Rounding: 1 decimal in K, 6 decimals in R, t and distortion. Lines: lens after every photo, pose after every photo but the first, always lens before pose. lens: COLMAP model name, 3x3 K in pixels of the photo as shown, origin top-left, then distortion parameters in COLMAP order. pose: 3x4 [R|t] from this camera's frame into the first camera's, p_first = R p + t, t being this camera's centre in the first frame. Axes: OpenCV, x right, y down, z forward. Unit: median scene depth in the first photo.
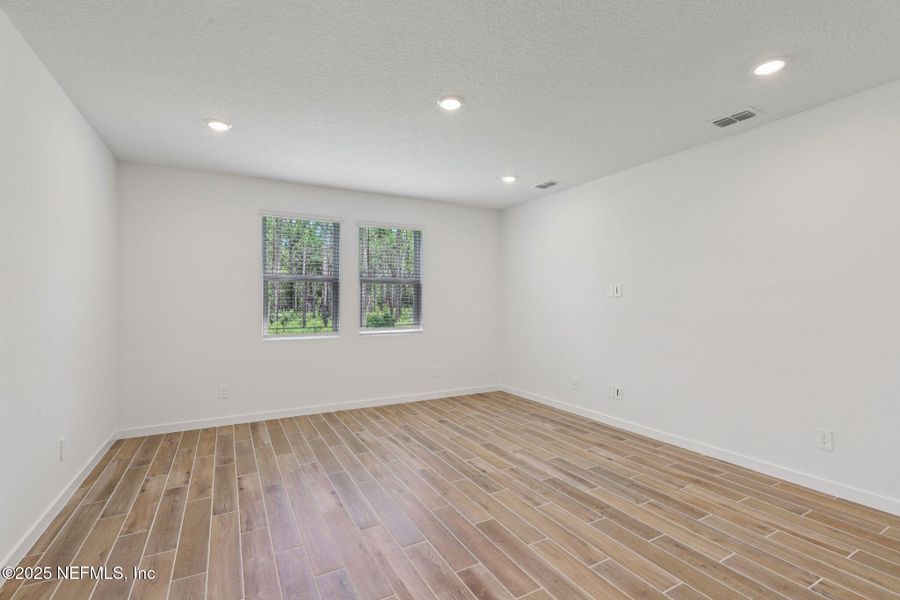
lens RADIAL K [[409.4, 0, 452.5], [0, 409.4, 299.6], [0, 0, 1]] dist [-0.000503, 0.000015]
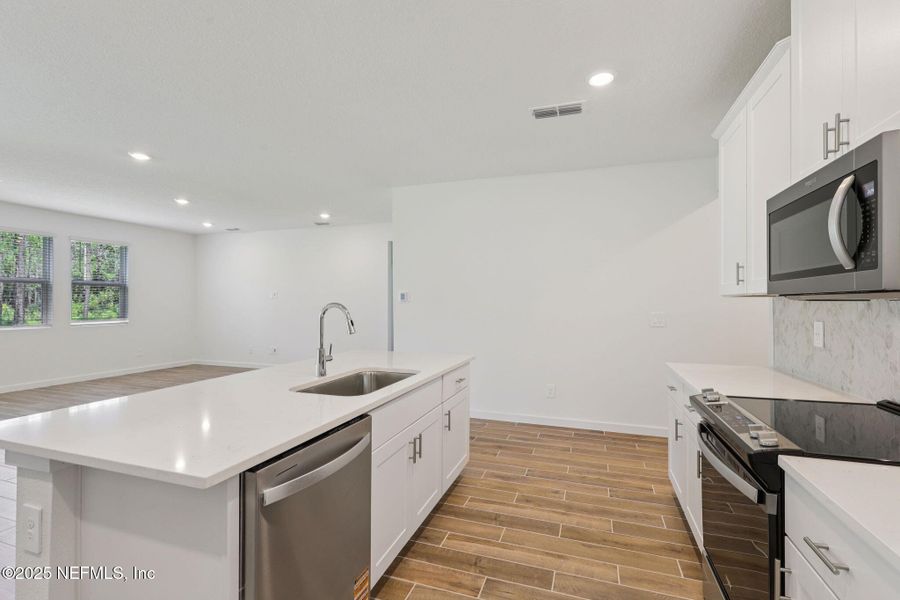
lens RADIAL K [[409.4, 0, 452.5], [0, 409.4, 299.6], [0, 0, 1]] dist [-0.000503, 0.000015]
pose [[0.745523, 0.008685, 0.666423, -0.242785], [-0.009947, 0.999949, -0.001903, -0.006531], [-0.666406, -0.005210, 0.745571, -0.952538]]
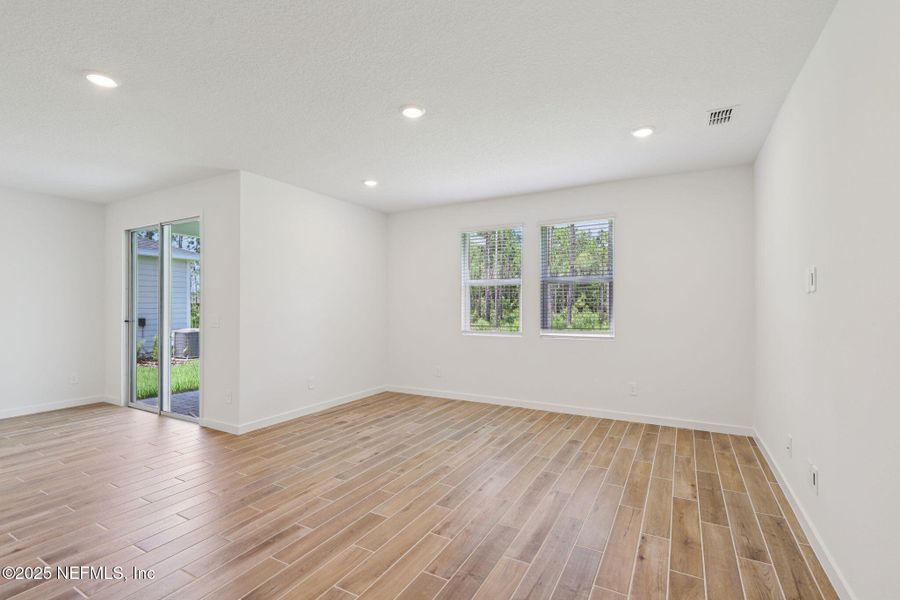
lens RADIAL K [[411.0, 0, 452.4], [0, 411.0, 302.6], [0, 0, 1]] dist [-0.000622, -0.000044]
pose [[0.529888, -0.004189, -0.848057, 0.635682], [0.008338, 0.999965, 0.000271, 0.002956], [0.848027, -0.007215, 0.529904, 0.365260]]
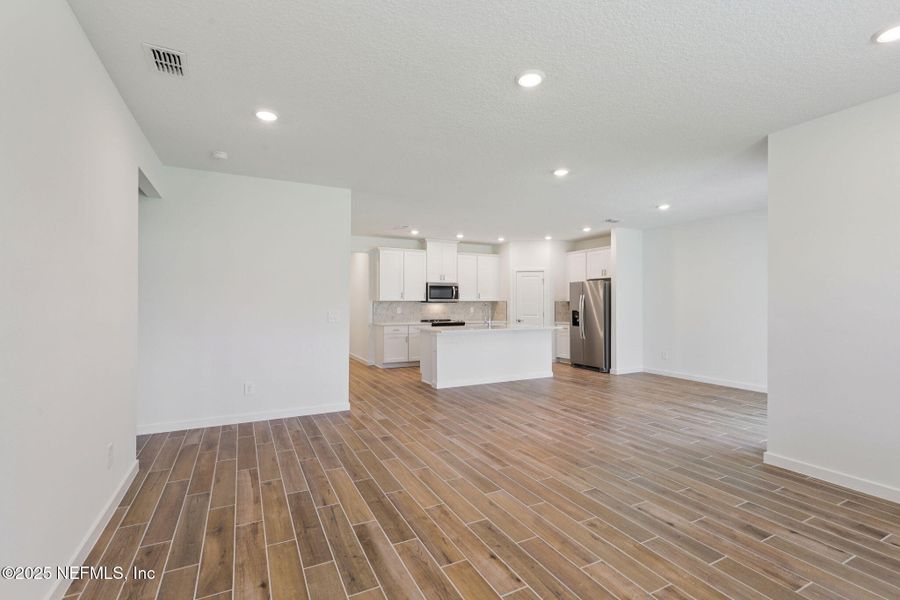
lens RADIAL K [[411.0, 0, 452.4], [0, 411.0, 302.6], [0, 0, 1]] dist [-0.000622, -0.000044]
pose [[-0.999556, 0.001236, 0.029774, 0.094416], [0.000928, 0.999946, -0.010358, 0.012261], [-0.029785, -0.010326, -0.999503, 1.299946]]
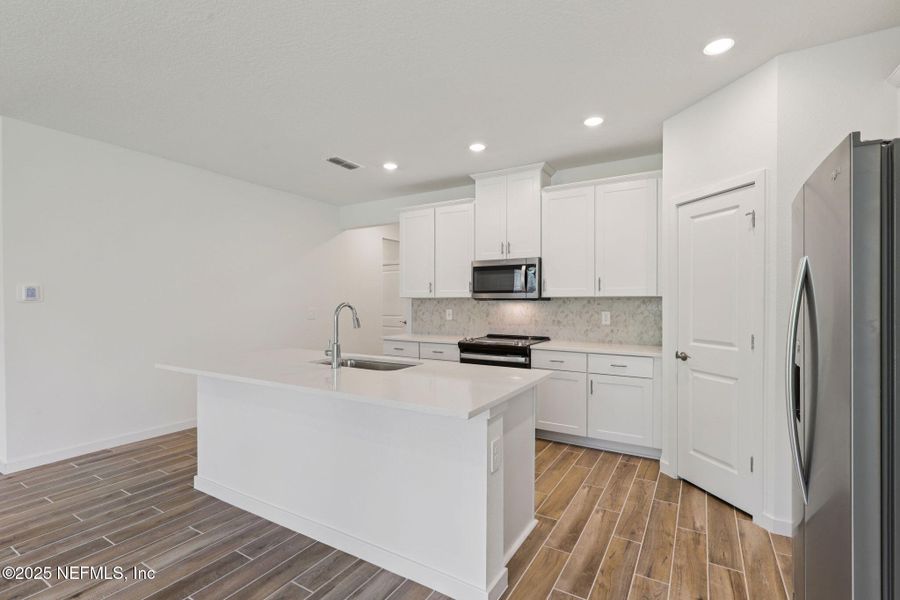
lens RADIAL K [[411.0, 0, 452.4], [0, 411.0, 302.6], [0, 0, 1]] dist [-0.000622, -0.000044]
pose [[-0.512845, -0.002748, 0.858477, -0.626358], [-0.007169, 0.999974, -0.001082, -0.003307], [-0.858451, -0.006709, -0.512851, -0.247820]]
